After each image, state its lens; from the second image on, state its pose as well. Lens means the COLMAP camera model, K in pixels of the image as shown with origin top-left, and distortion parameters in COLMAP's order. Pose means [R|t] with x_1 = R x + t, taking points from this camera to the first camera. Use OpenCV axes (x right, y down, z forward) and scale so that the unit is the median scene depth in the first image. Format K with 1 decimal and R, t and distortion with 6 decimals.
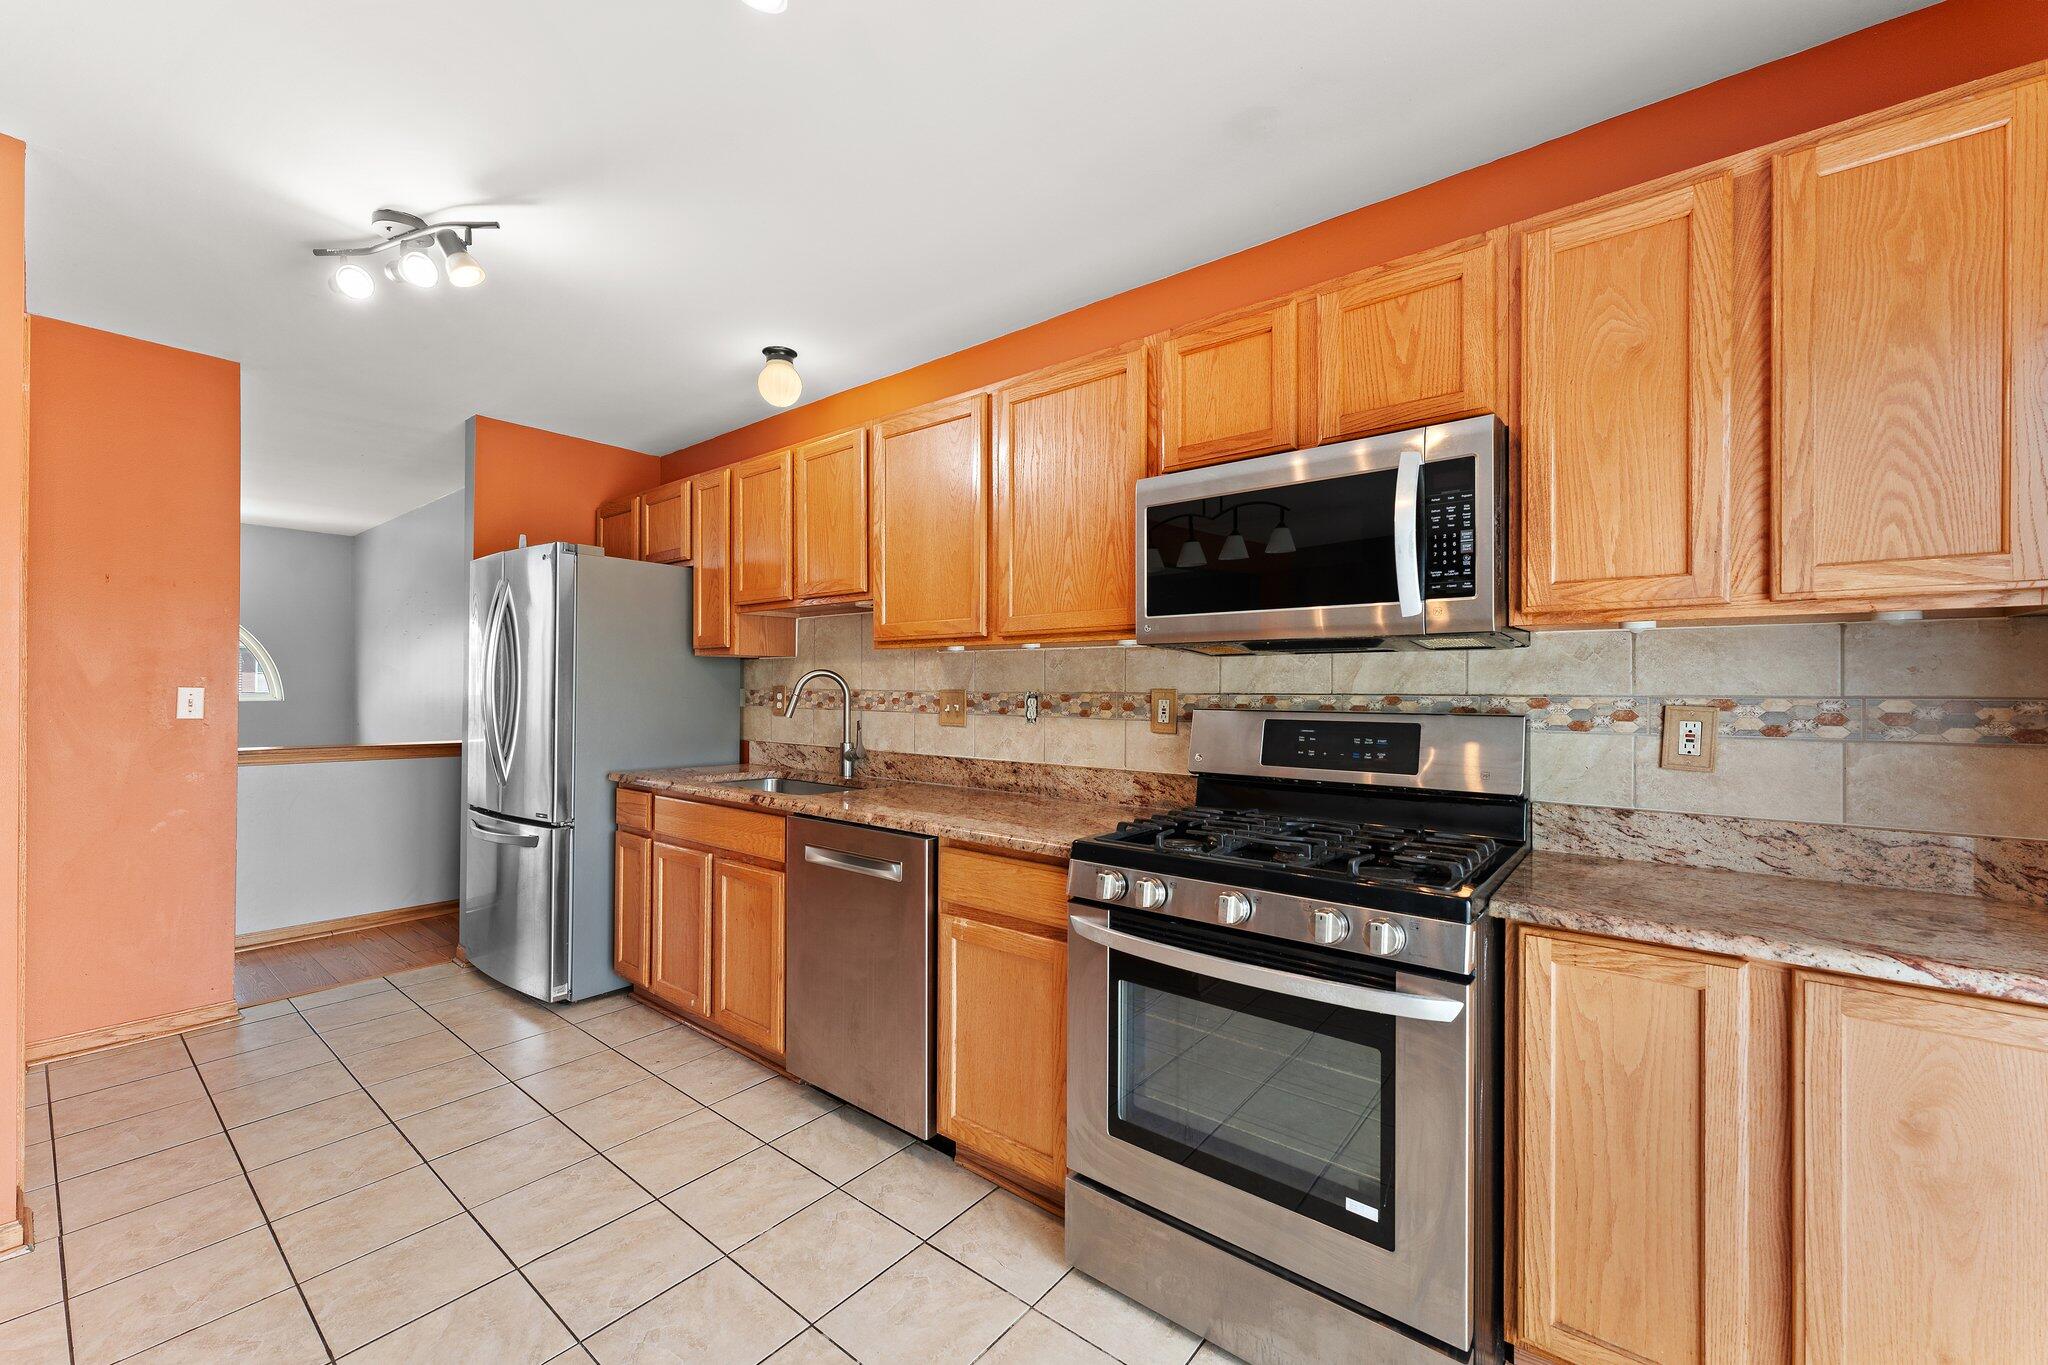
lens RADIAL K [[833.4, 0, 1011.7], [0, 833.4, 681.8], [0, 0, 1]] dist [-0.000407, 0.000400]
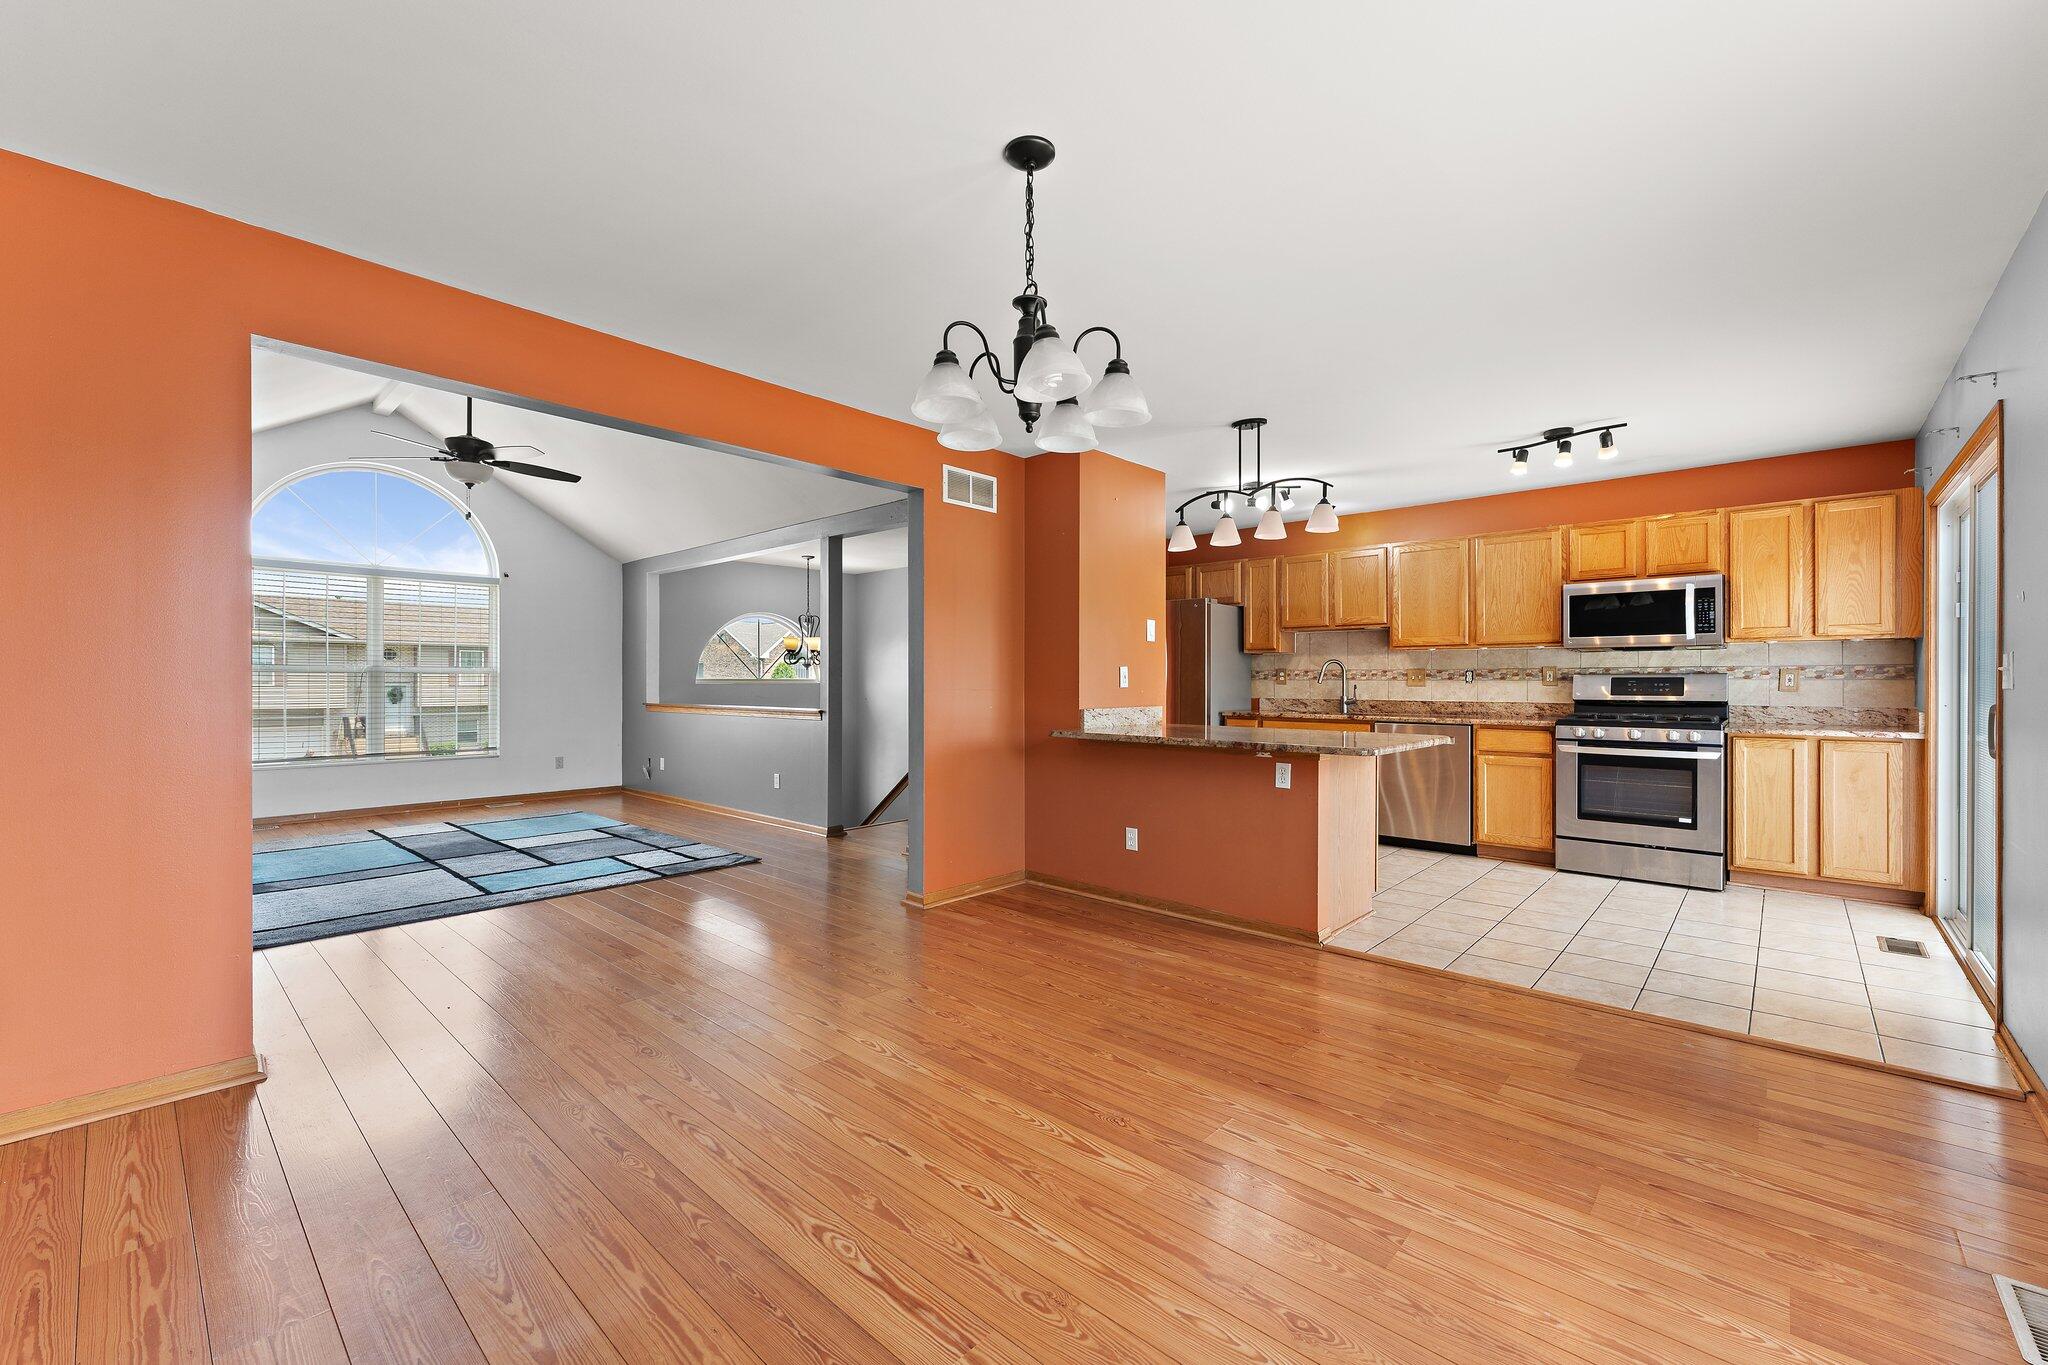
lens RADIAL K [[833.4, 0, 1023.9], [0, 833.4, 678.7], [0, 0, 1]] dist [-0.000407, 0.000400]
pose [[0.998361, -0.002956, -0.057155, -1.675261], [0.003098, 0.999992, 0.002396, 0.046816], [0.057148, -0.002569, 0.998362, -2.042137]]
